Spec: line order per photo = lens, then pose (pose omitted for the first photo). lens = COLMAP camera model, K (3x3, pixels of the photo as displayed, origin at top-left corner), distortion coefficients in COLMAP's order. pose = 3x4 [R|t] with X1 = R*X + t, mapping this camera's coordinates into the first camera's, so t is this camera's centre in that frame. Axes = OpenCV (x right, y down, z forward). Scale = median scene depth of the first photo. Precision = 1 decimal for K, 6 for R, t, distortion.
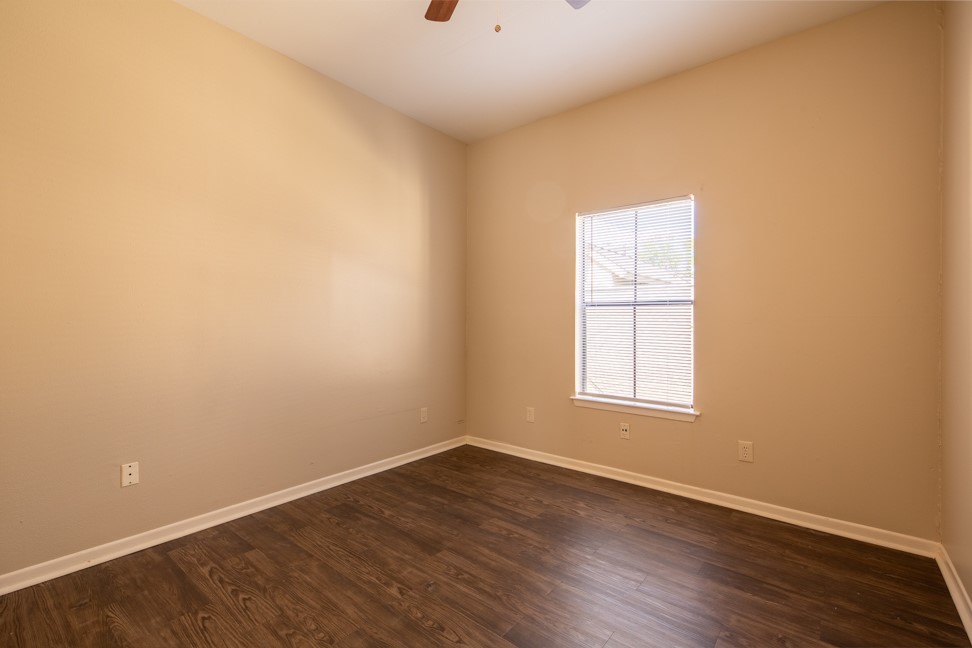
lens RADIAL K [[429.1, 0, 486.0], [0, 429.1, 324.0], [0, 0, 1]] dist [0.001719, -0.000507]
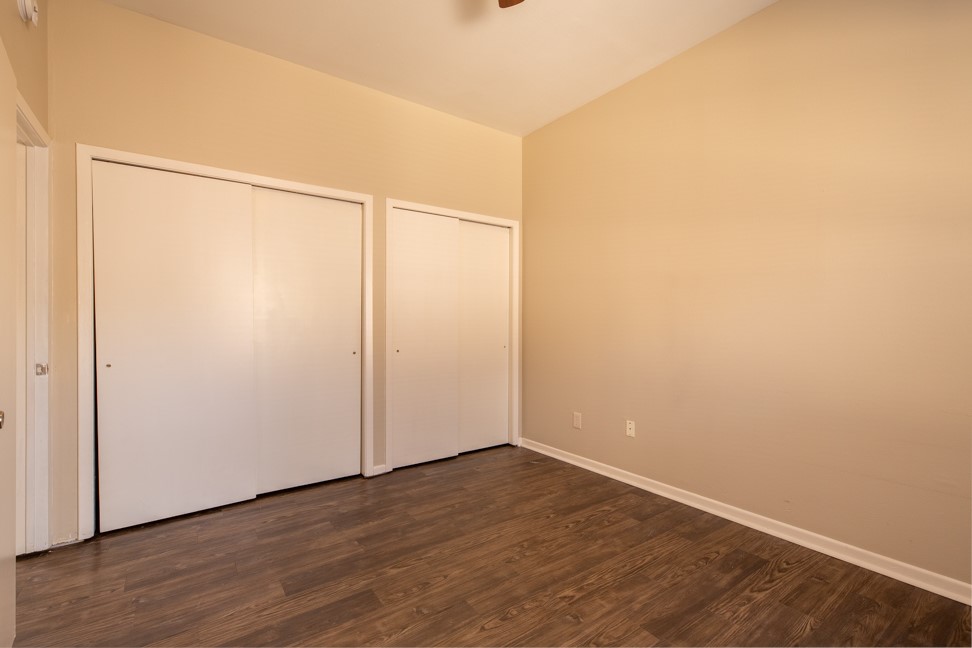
lens RADIAL K [[429.1, 0, 486.0], [0, 429.1, 324.0], [0, 0, 1]] dist [0.001719, -0.000507]
pose [[-0.260130, 0.002226, -0.965571, 0.704940], [-0.001887, 0.999994, 0.002814, -0.000486], [0.965572, 0.002554, -0.260124, 0.958851]]
